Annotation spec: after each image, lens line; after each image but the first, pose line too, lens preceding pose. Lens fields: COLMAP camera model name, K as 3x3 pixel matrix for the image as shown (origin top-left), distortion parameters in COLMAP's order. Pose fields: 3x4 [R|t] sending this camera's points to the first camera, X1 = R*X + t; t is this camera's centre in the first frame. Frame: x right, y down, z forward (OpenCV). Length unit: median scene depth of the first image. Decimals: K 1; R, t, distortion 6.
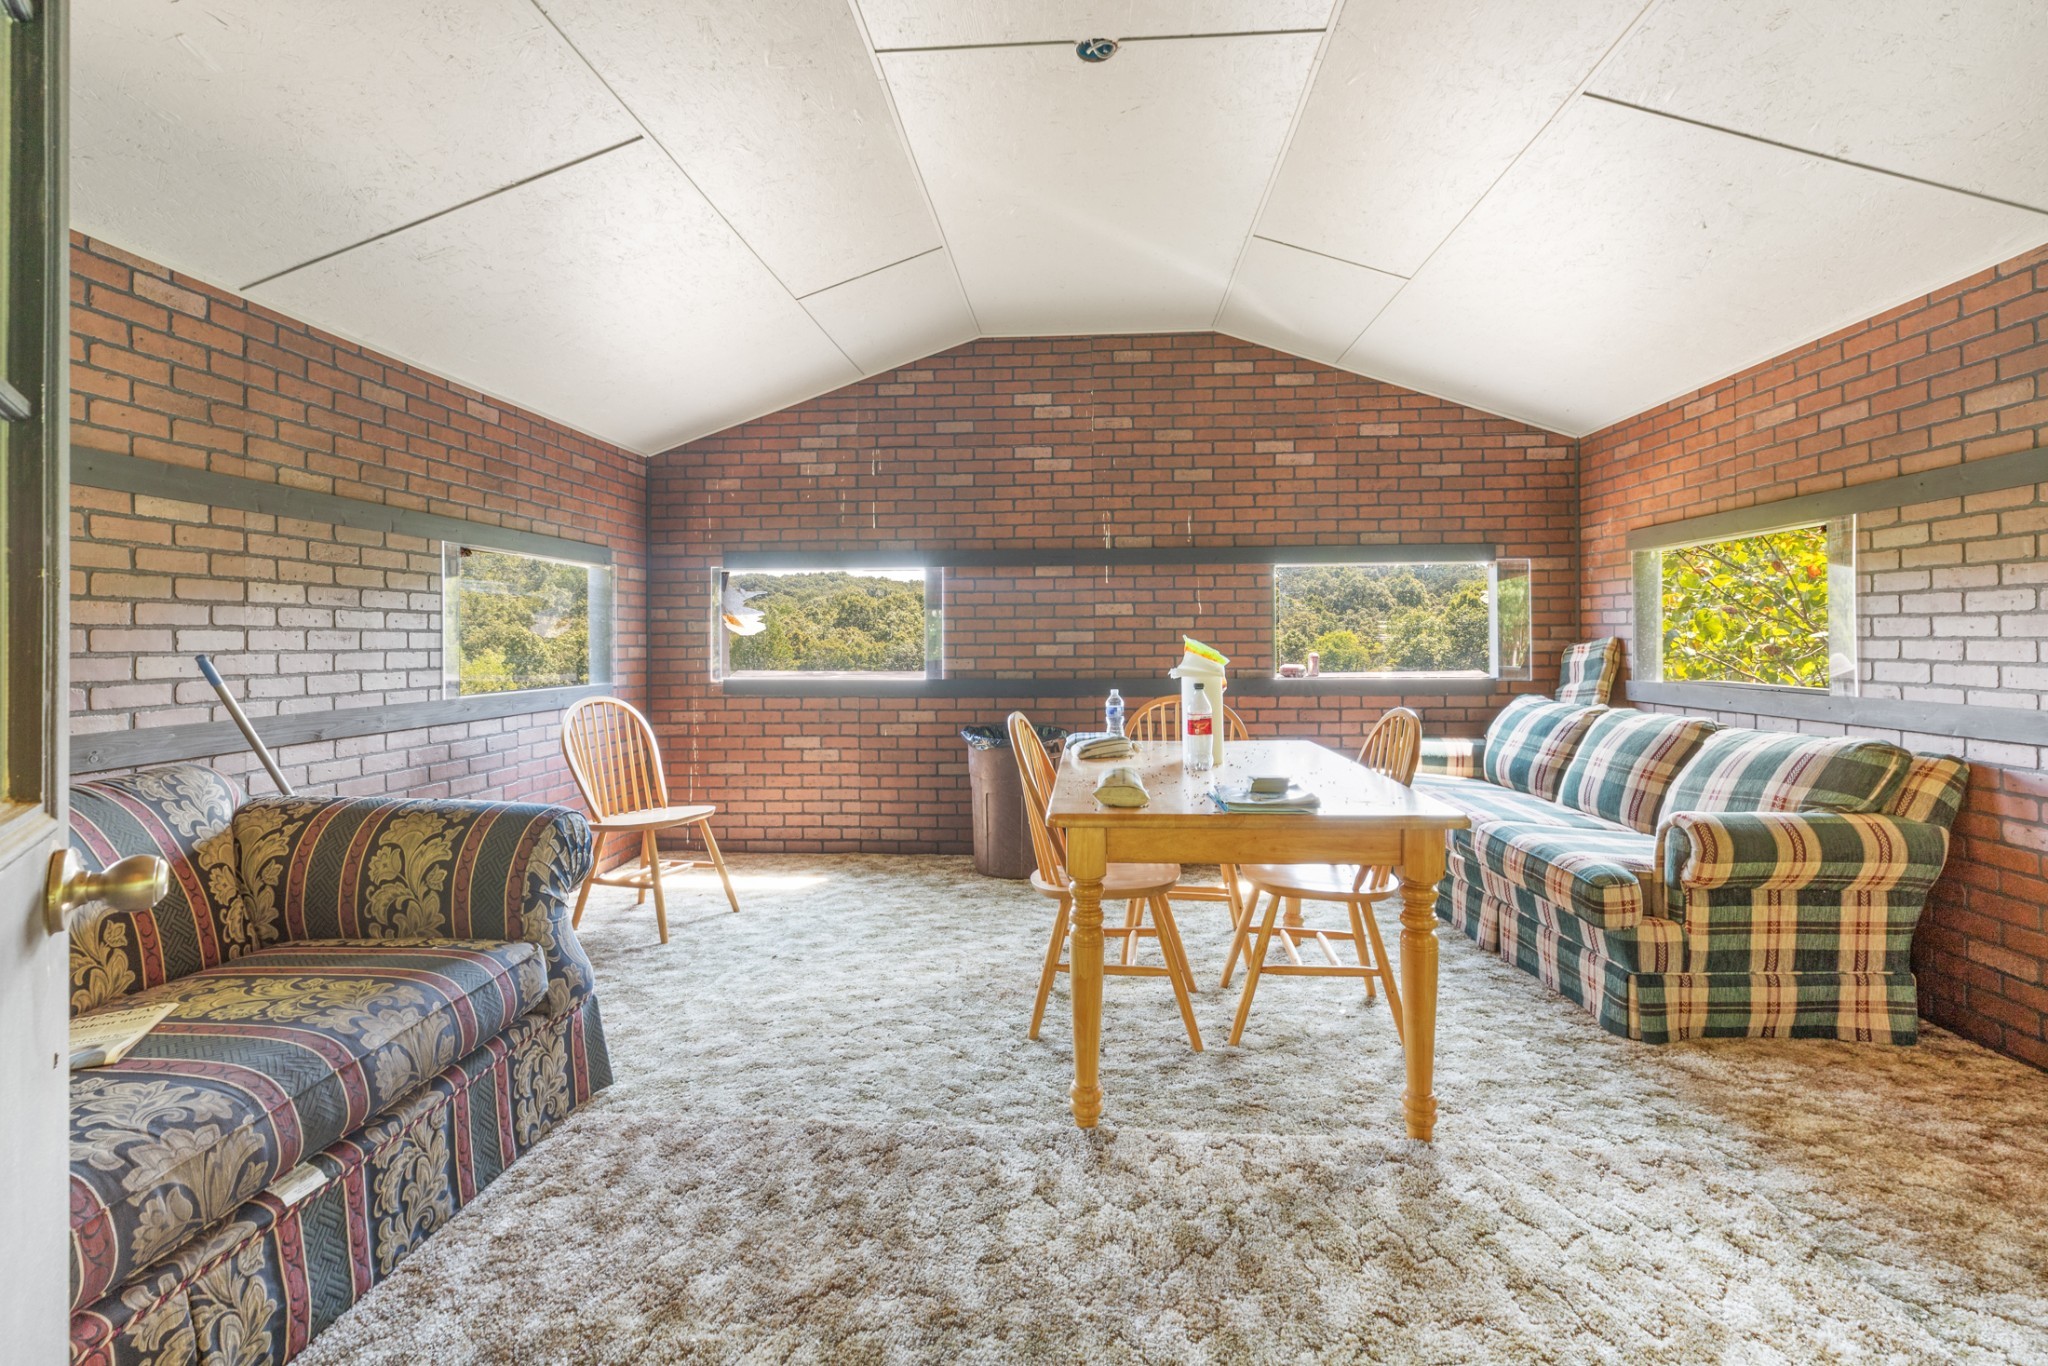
lens RADIAL K [[937.3, 0, 1033.8], [0, 937.3, 665.3], [0, 0, 1]] dist [0.002110, 0.000366]
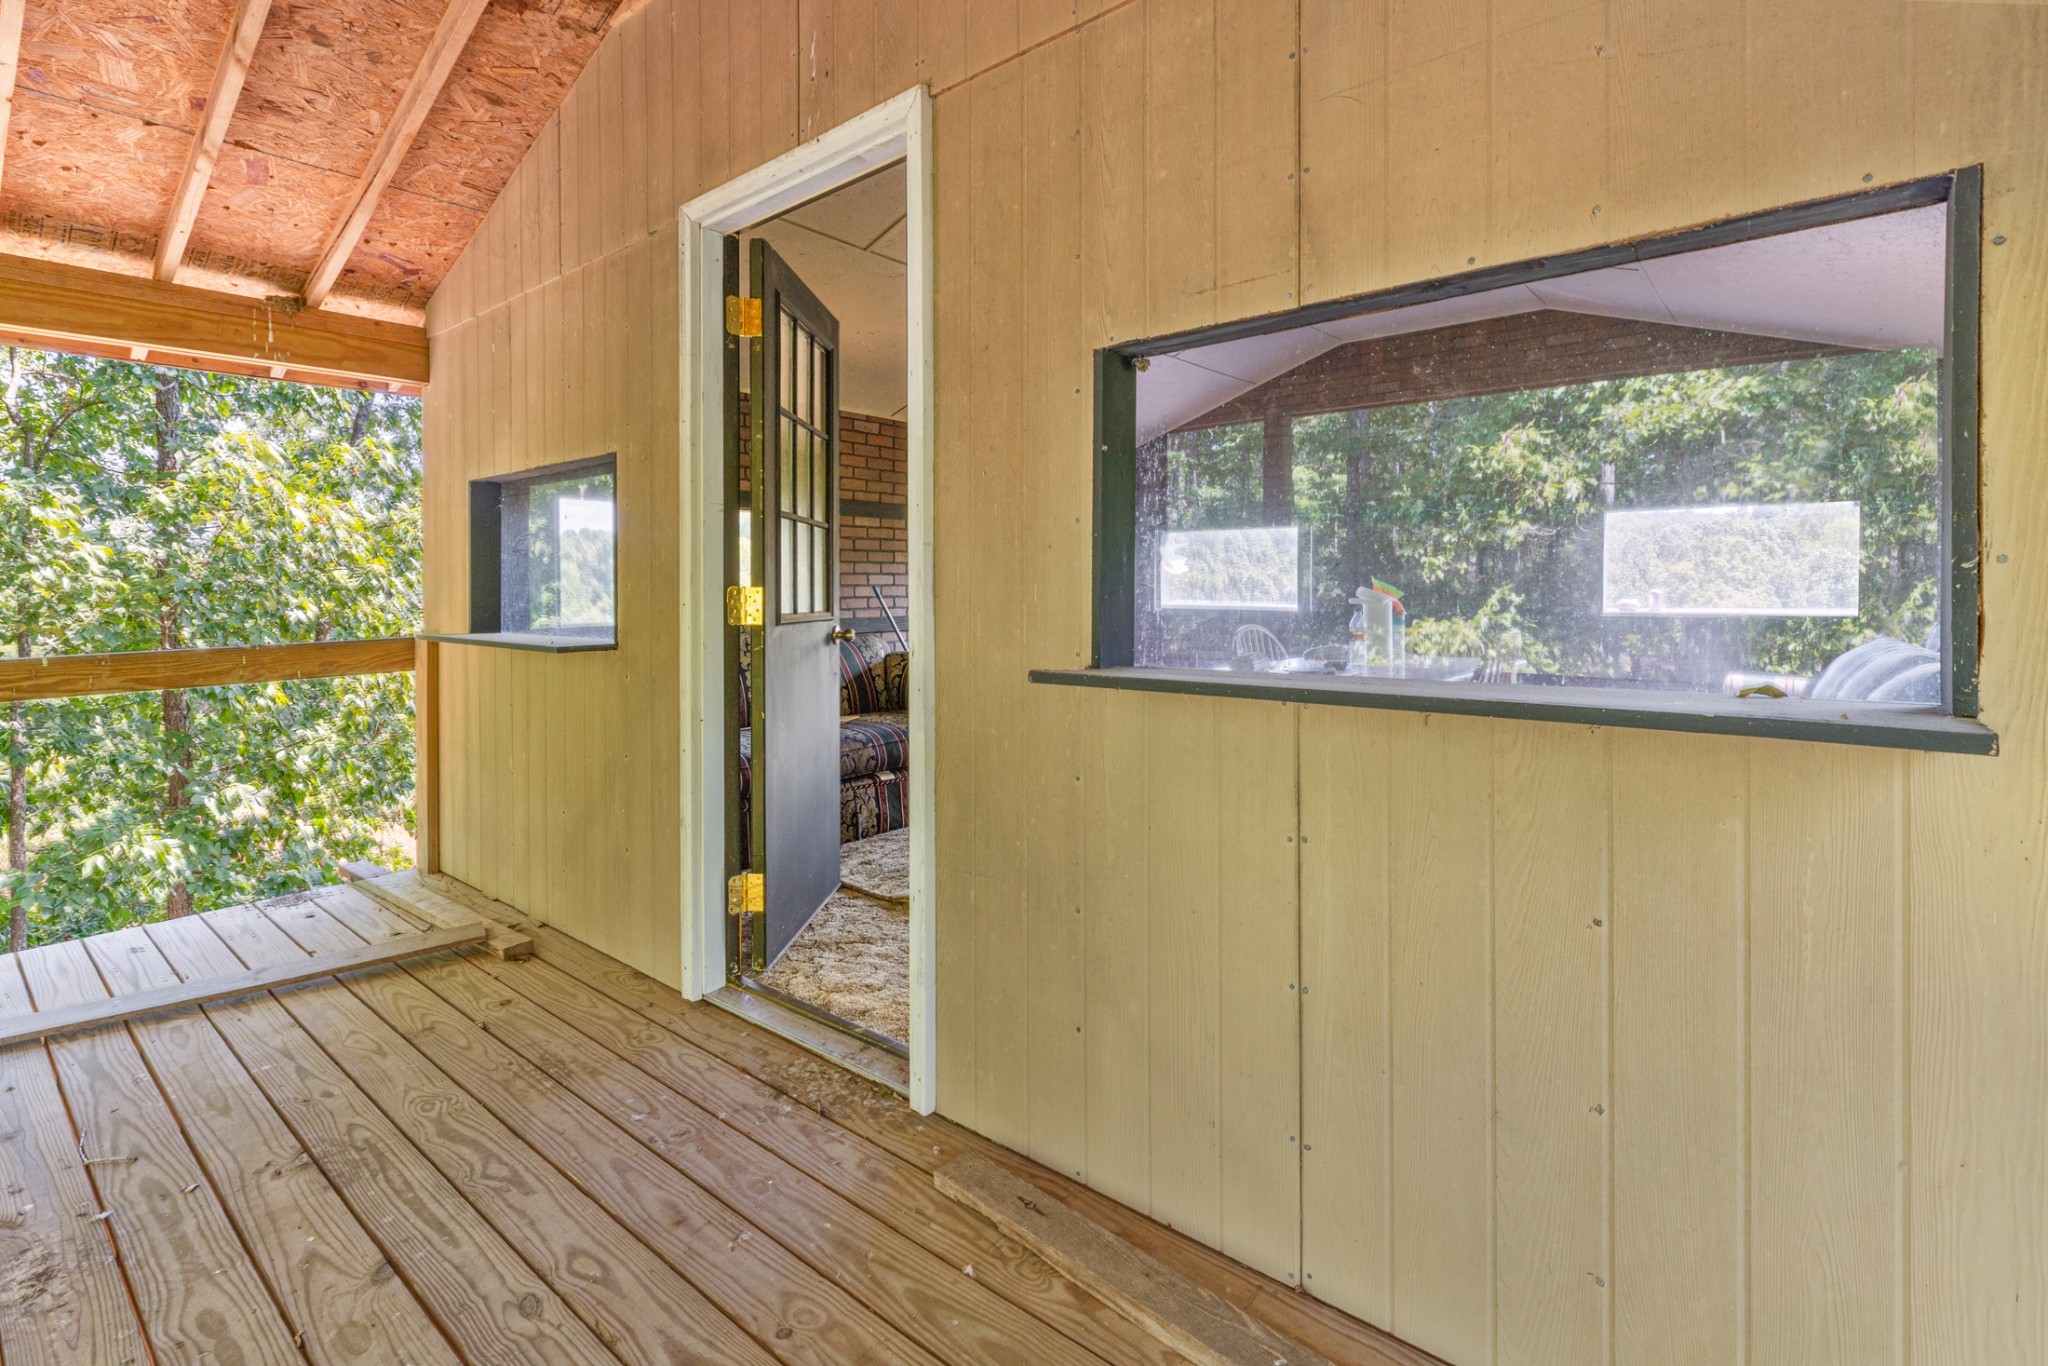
lens RADIAL K [[938.3, 0, 1025.6], [0, 938.3, 639.3], [0, 0, 1]] dist [0.001902, -0.000499]
pose [[0.809928, 0.024493, -0.586018, 0.740008], [-0.004803, 0.999371, 0.035131, 0.036480], [0.586510, -0.025638, 0.809536, -0.626983]]
